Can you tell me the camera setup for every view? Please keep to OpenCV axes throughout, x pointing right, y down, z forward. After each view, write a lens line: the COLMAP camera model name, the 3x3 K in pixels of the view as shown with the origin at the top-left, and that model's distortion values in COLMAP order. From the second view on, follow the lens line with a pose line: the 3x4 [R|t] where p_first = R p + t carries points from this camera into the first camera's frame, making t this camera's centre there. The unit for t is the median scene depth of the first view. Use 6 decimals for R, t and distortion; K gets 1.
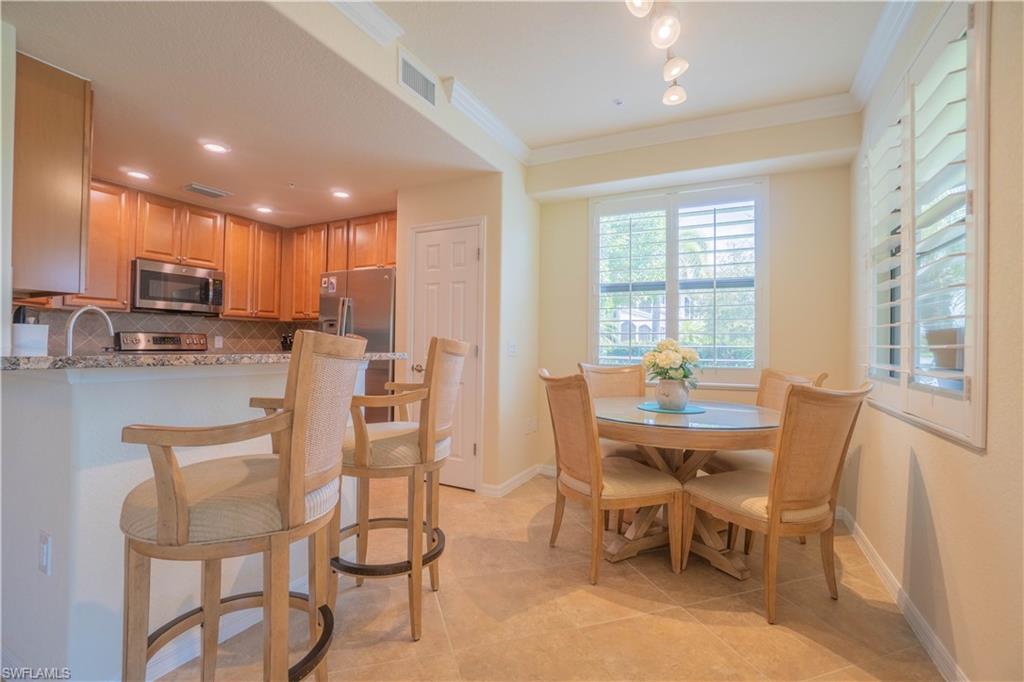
lens RADIAL K [[450.7, 0, 512.7], [0, 450.7, 340.9], [0, 0, 1]] dist [-0.015806, 0.010545]
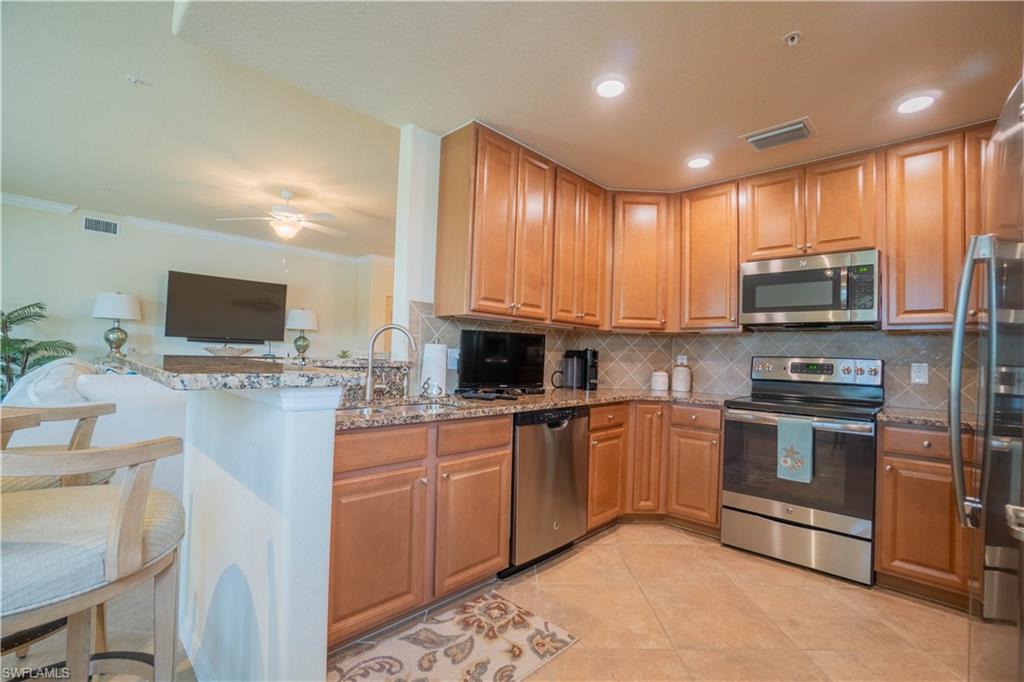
lens RADIAL K [[450.7, 0, 505.2], [0, 450.7, 341.6], [0, 0, 1]] dist [-0.015806, 0.010545]
pose [[-0.317889, -0.043020, -0.947151, 0.027615], [-0.027218, 0.998972, -0.036239, -0.005788], [0.947737, 0.014260, -0.318733, 0.837112]]
